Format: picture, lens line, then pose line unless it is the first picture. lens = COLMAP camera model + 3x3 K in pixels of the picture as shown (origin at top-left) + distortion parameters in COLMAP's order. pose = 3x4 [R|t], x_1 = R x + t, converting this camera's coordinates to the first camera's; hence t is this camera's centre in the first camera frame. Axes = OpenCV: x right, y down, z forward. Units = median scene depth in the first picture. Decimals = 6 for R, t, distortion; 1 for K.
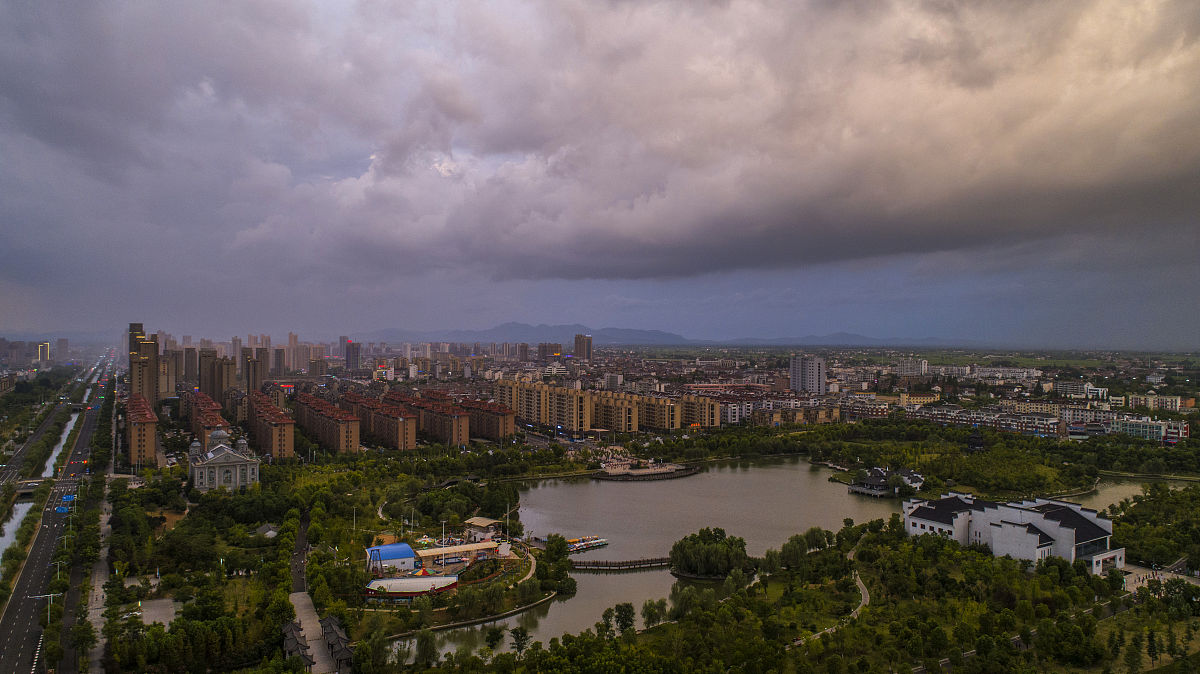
lens RADIAL K [[793.8, 0, 600.0], [0, 793.8, 337.0], [0, 0, 1]] dist [-0.017745, 0.002156]
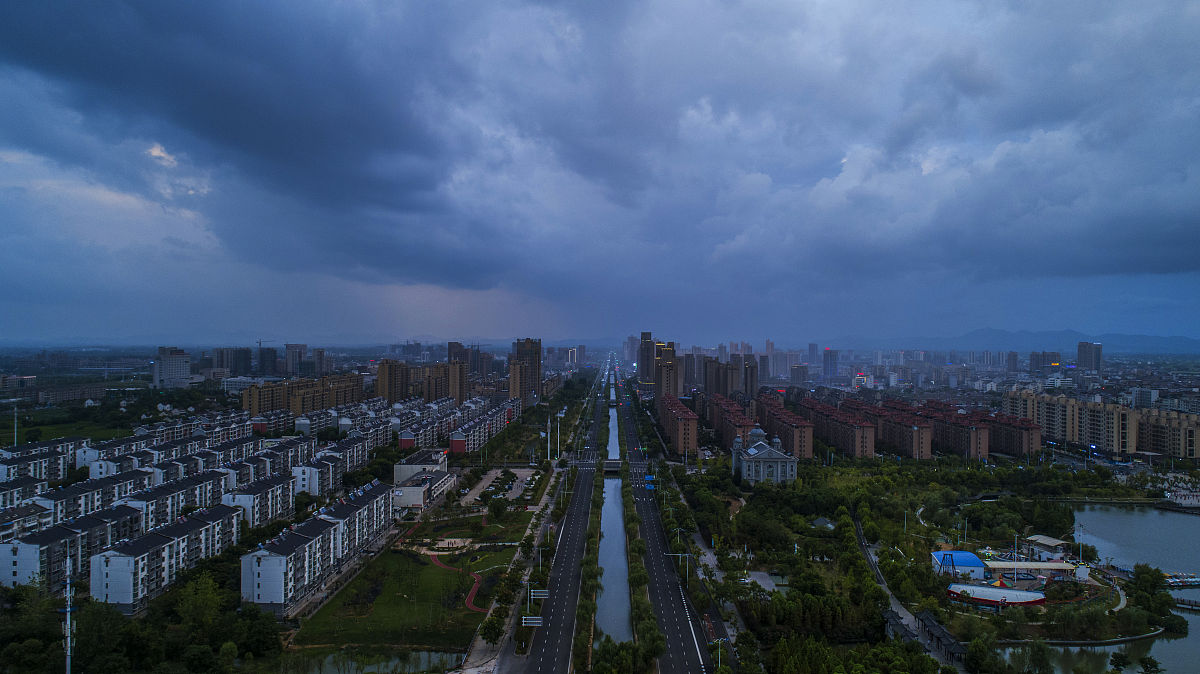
lens RADIAL K [[793.8, 0, 600.0], [0, 793.8, 337.0], [0, 0, 1]] dist [-0.017745, 0.002156]
pose [[0.845727, -0.003252, -0.533606, -0.079064], [-0.001467, 0.999963, -0.008419, -0.001835], [0.533614, 0.007903, 0.845691, -0.070478]]
